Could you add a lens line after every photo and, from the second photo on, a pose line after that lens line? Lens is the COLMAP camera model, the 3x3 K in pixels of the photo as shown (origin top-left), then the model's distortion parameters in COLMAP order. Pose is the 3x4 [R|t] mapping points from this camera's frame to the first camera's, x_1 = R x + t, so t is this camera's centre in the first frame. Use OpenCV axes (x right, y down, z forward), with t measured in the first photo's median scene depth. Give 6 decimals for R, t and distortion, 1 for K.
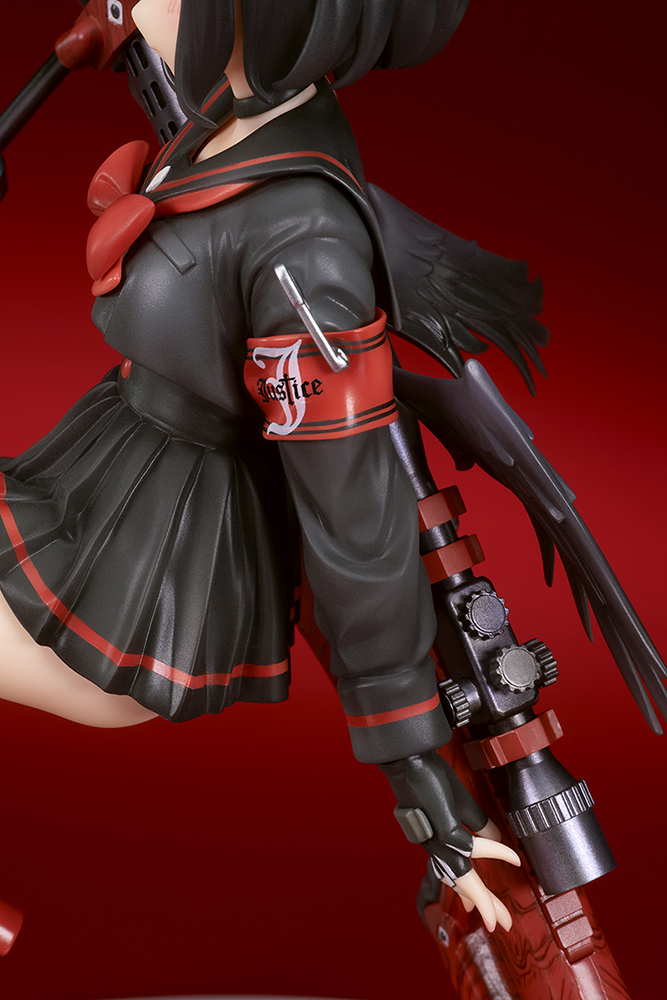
lens RADIAL K [[3017.1, 0, 333.5], [0, 3017.1, 500.0], [0, 0, 1]] dist [0.156160, -0.985976]
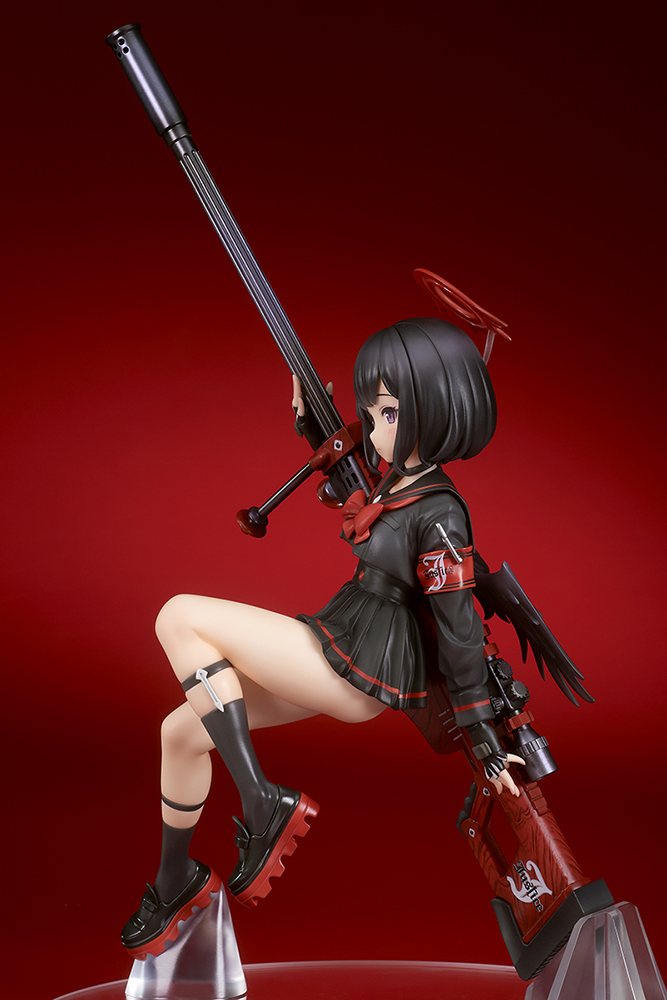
lens RADIAL K [[3490.8, 0, 333.5], [0, 3490.8, 500.0], [0, 0, 1]] dist [-0.086389, -1.510852]
pose [[0.980011, -0.003289, 0.198916, -0.700919], [0.051303, 0.970223, -0.236717, 0.610209], [-0.192214, 0.242190, 0.950998, -1.870778]]
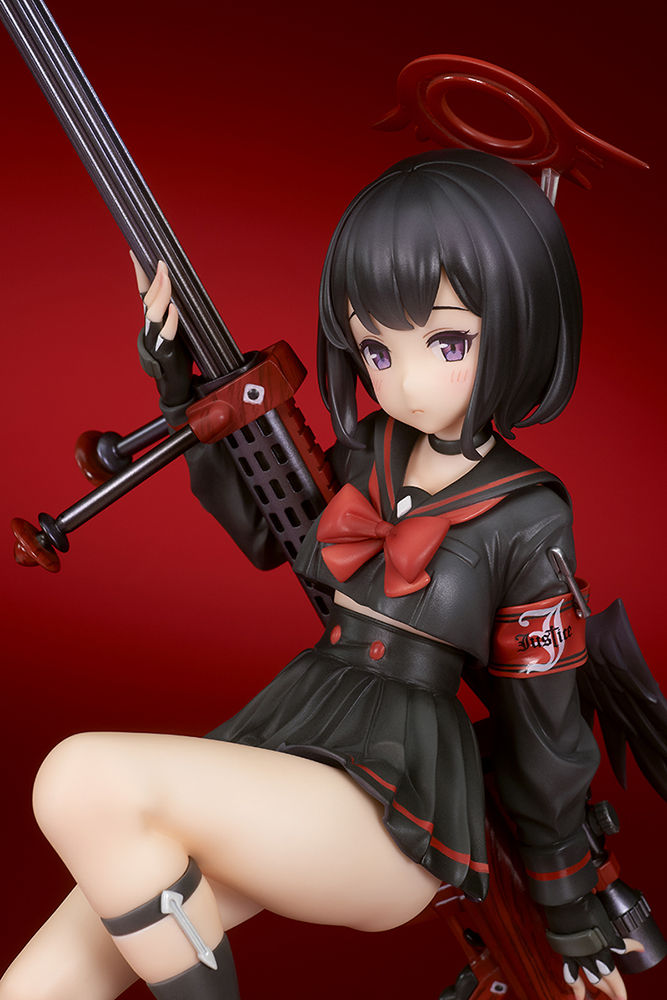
lens RADIAL K [[3017.1, 0, 333.5], [0, 3017.1, 500.0], [0, 0, 1]] dist [0.156160, -0.985976]
pose [[0.679865, -0.118884, 0.723637, -1.073178], [0.202450, 0.978851, -0.029392, -0.076868], [-0.704839, 0.166483, 0.689554, 0.091640]]
